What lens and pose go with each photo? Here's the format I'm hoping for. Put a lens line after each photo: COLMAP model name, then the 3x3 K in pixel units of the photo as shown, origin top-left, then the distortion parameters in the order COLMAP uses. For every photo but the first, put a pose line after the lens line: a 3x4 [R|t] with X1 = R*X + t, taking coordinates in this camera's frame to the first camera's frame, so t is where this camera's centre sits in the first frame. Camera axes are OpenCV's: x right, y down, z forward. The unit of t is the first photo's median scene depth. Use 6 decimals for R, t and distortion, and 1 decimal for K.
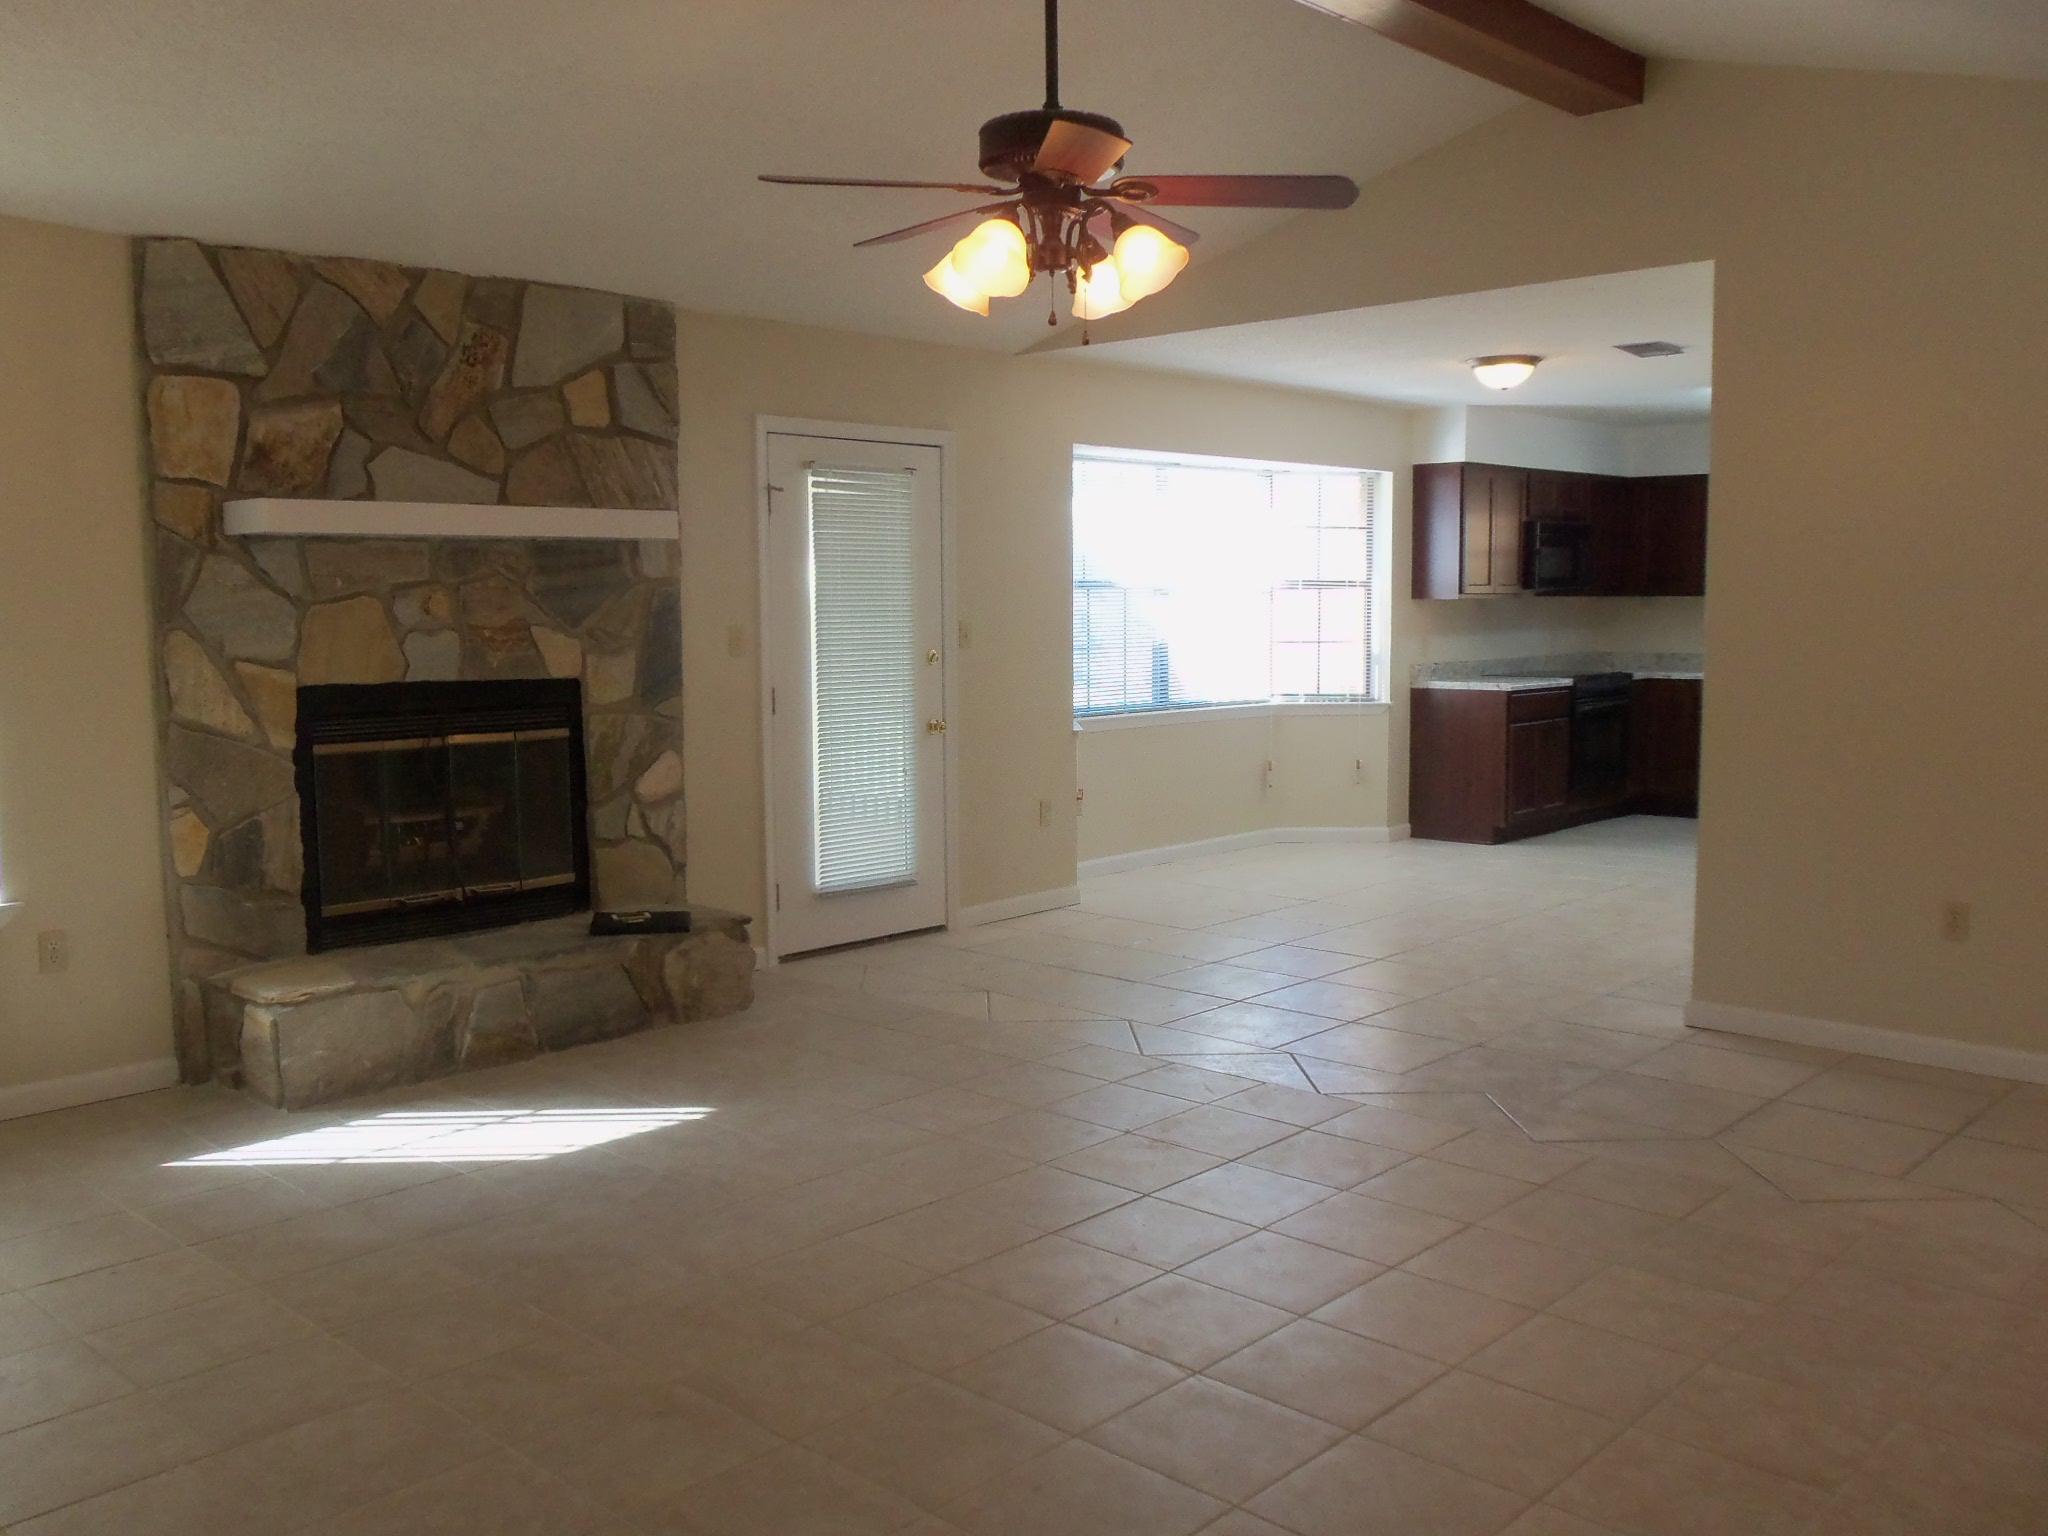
lens RADIAL K [[1737.2, 0, 1026.0], [0, 1737.2, 758.9], [0, 0, 1]] dist [-0.013205, 0.013800]
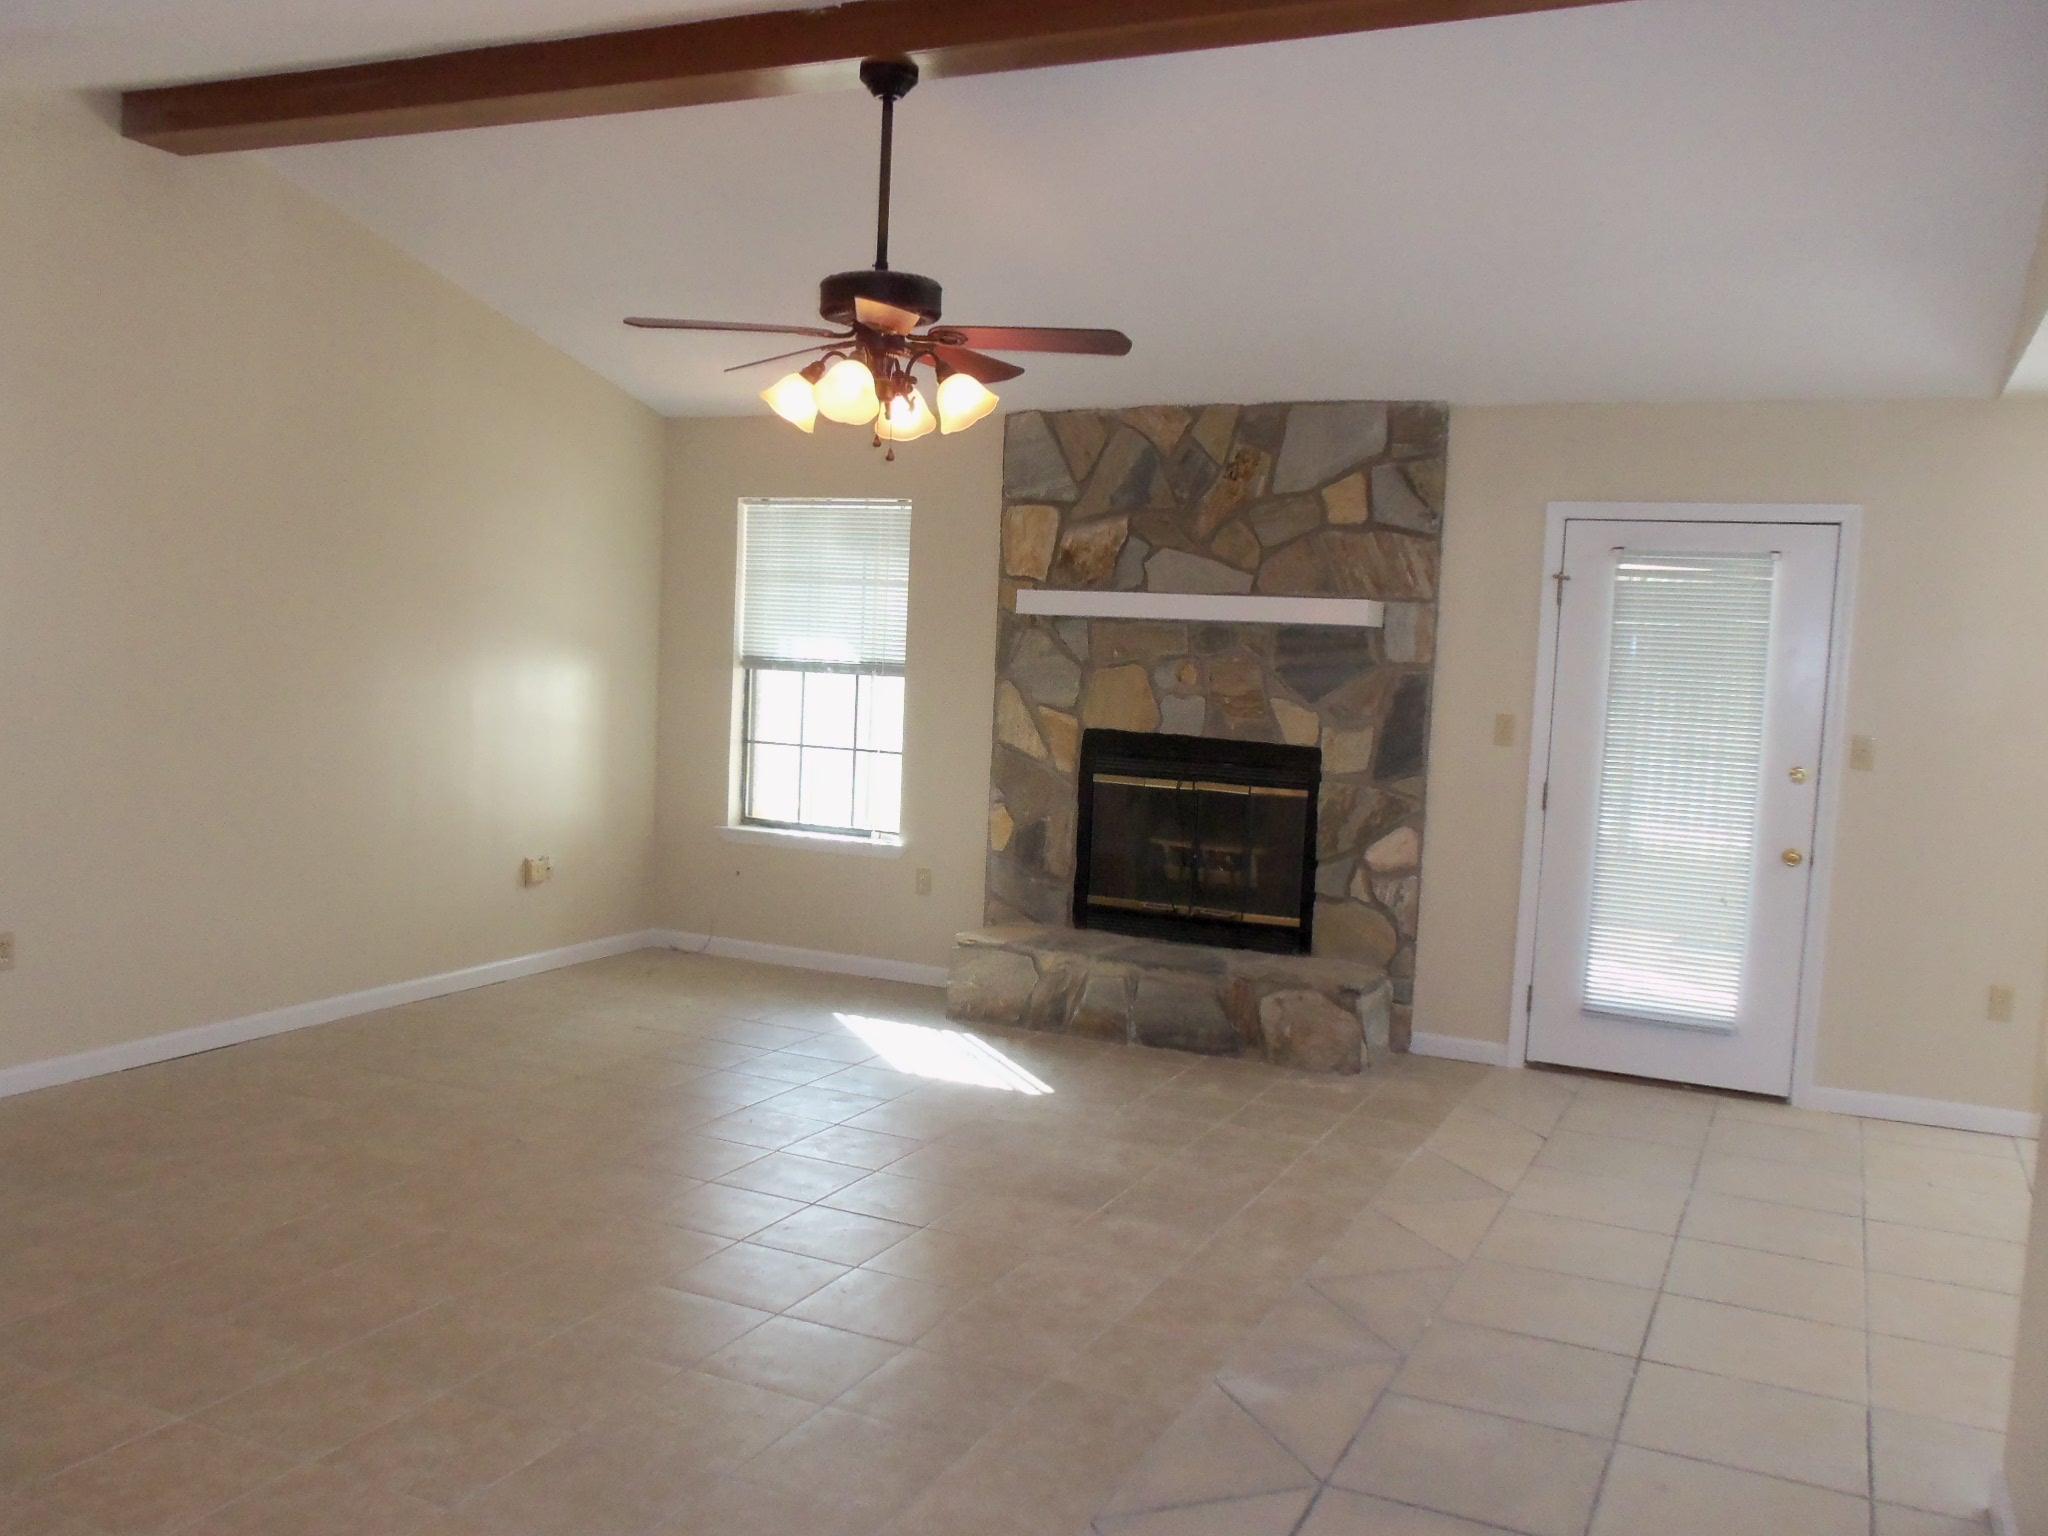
lens RADIAL K [[1737.2, 0, 1028.1], [0, 1737.2, 757.1], [0, 0, 1]] dist [-0.013205, 0.013800]
pose [[0.322659, 0.088534, -0.942366, 0.785117], [-0.134797, 0.989766, 0.046834, -0.071884], [0.936868, 0.111917, 0.331291, 0.481531]]
